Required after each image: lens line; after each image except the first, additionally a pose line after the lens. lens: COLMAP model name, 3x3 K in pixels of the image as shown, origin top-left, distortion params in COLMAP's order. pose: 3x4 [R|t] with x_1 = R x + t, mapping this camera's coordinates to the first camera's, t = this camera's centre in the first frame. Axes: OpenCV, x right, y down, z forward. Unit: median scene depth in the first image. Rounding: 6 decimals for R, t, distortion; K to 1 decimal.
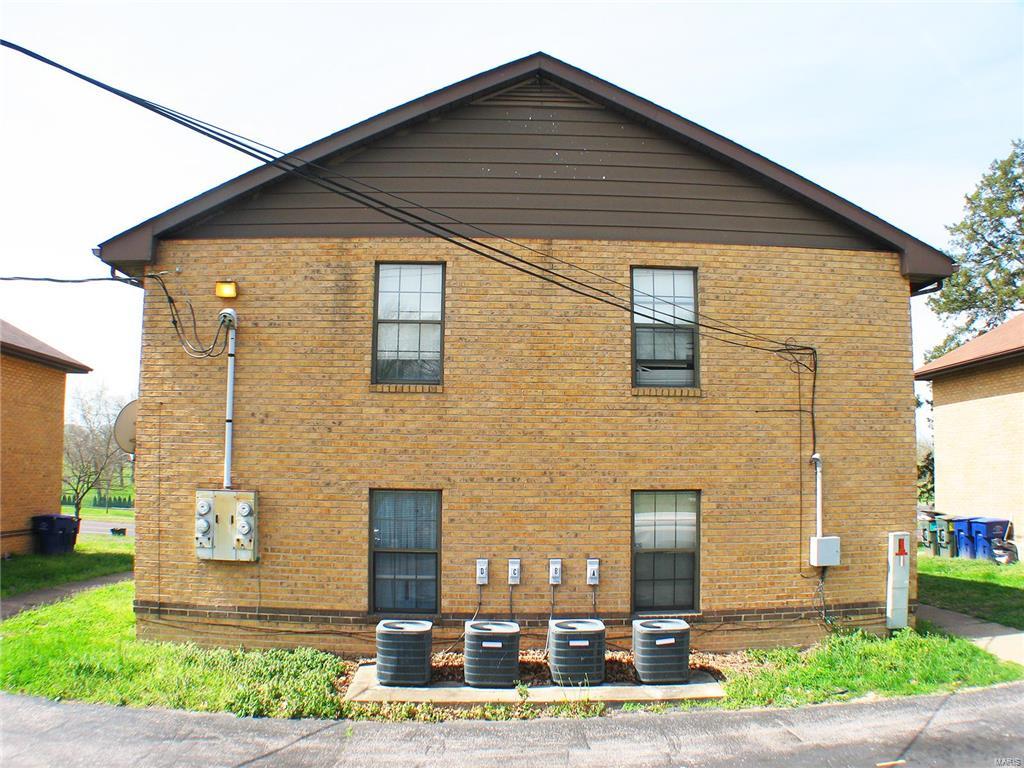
lens RADIAL K [[1117.4, 0, 511.2], [0, 1117.4, 367.1], [0, 0, 1]] dist [-0.071698, -0.009058]
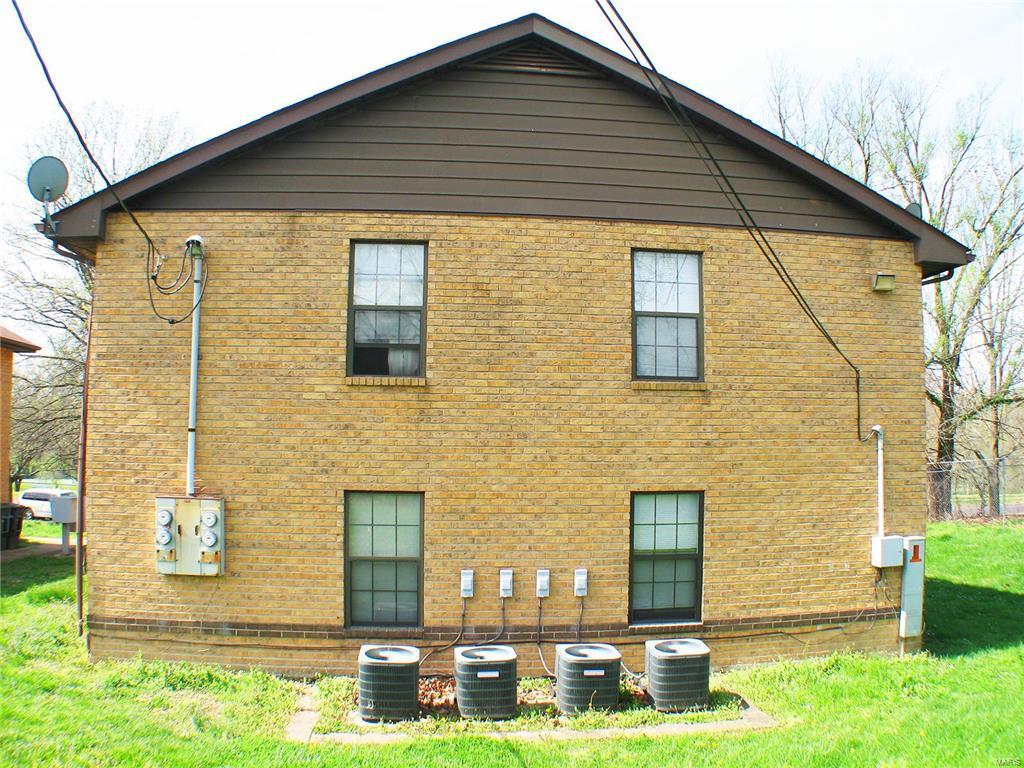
lens RADIAL K [[1052.7, 0, 512.0], [0, 1052.7, 384.0], [0, 0, 1]] dist [-0.136723, 0.022692]
pose [[0.997719, 0.004642, 0.067351, -0.049952], [-0.007584, 0.999025, 0.043491, -0.016312], [-0.067083, -0.043903, 0.996781, 0.145089]]
